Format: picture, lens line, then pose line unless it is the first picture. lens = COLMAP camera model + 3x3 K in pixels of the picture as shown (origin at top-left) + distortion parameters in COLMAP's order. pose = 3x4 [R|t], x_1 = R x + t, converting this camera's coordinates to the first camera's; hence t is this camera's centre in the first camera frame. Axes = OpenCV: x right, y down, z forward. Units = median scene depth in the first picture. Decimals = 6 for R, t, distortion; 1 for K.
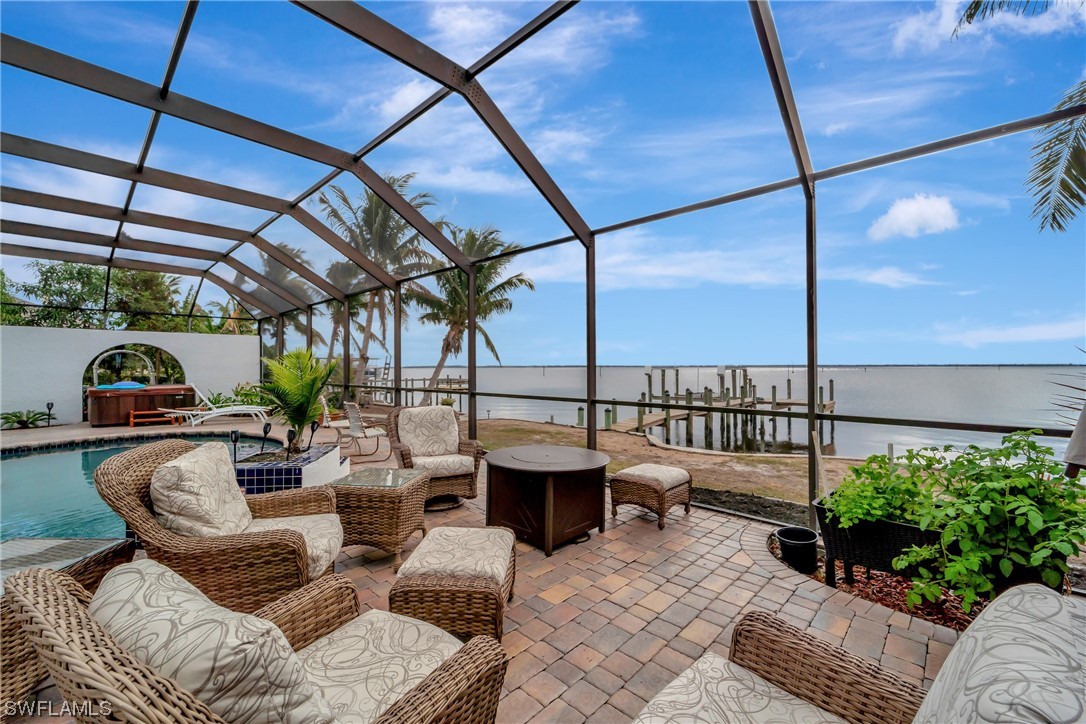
lens RADIAL K [[448.1, 0, 543.0], [0, 448.1, 362.0], [0, 0, 1]] dist [-0.000455, 0.000032]
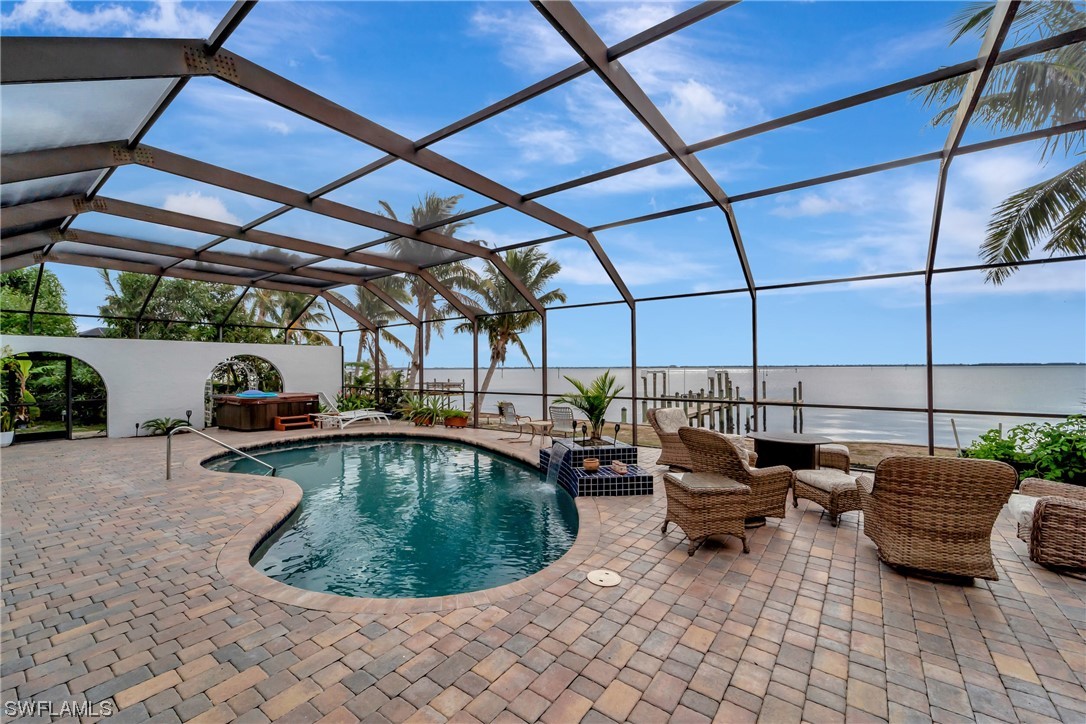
lens RADIAL K [[441.7, 0, 543.0], [0, 441.7, 362.0], [0, 0, 1]] dist [0.001067, 0.000096]
pose [[0.993253, -0.002212, 0.115945, -0.403954], [0.002583, 0.999992, -0.003050, -0.025355], [-0.115937, 0.003329, 0.993251, -0.198972]]
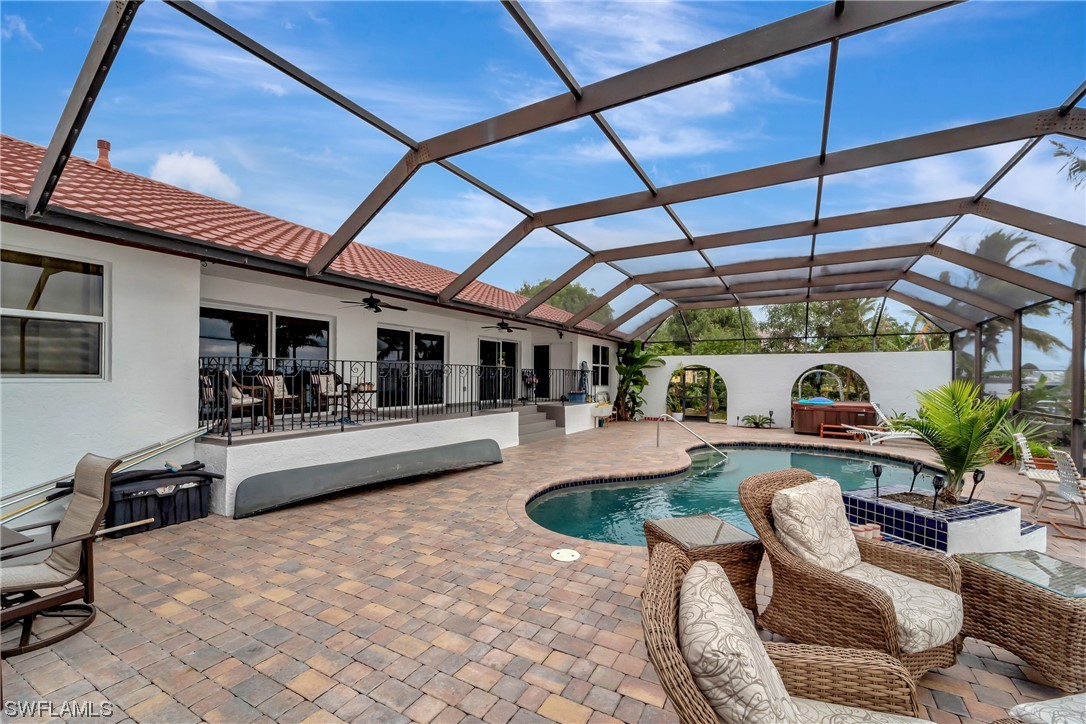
lens RADIAL K [[448.8, 0, 540.0], [0, 448.8, 366.6], [0, 0, 1]] dist [0.000024, -0.000031]
pose [[0.236696, -0.018052, -0.971416, 0.051968], [0.003136, 0.999836, -0.017816, -0.022568], [0.971579, 0.001171, 0.236714, 0.007251]]
